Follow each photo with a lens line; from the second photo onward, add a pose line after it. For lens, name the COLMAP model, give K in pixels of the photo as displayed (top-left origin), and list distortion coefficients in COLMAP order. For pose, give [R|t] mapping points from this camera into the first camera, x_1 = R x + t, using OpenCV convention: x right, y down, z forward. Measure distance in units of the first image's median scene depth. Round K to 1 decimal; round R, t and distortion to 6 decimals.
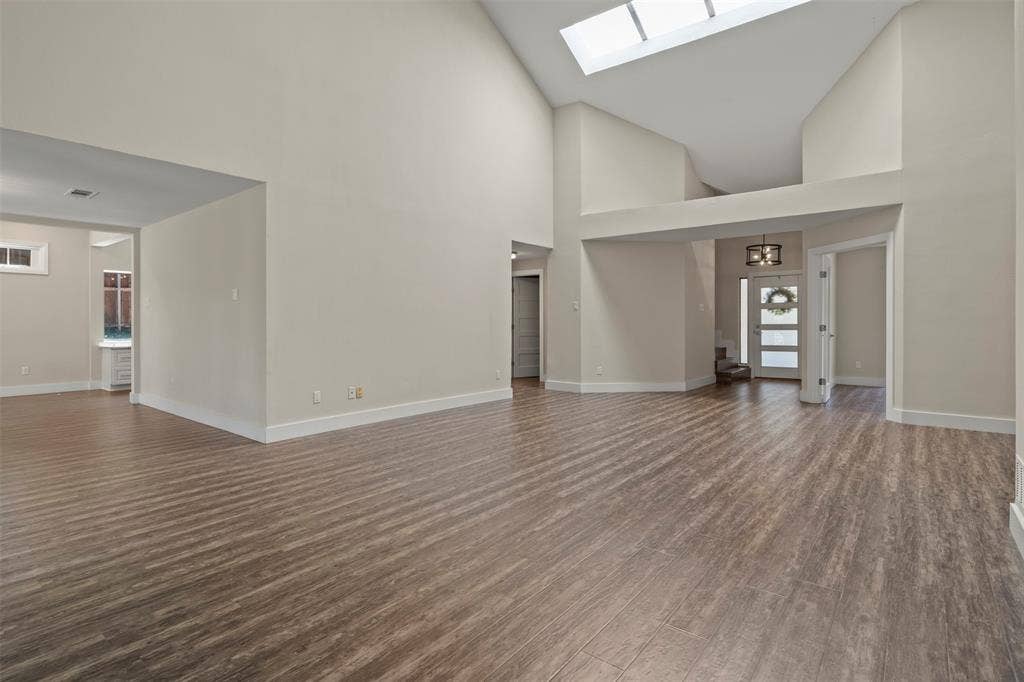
lens RADIAL K [[512.6, 0, 521.5], [0, 512.6, 320.8], [0, 0, 1]] dist [-0.007234, 0.000341]
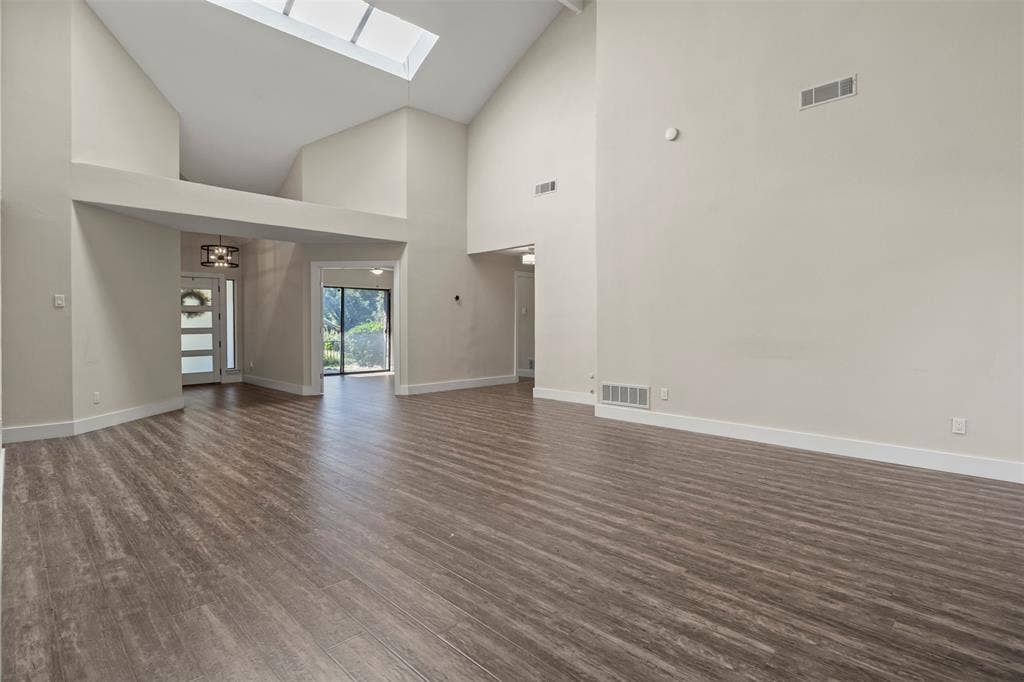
lens RADIAL K [[512.6, 0, 497.6], [0, 512.6, 321.9], [0, 0, 1]] dist [-0.007234, 0.000341]
pose [[0.131063, 0.003848, 0.991367, -1.187832], [0.002537, 0.999988, -0.004217, 0.002429], [-0.991371, 0.003068, 0.131052, 1.008327]]
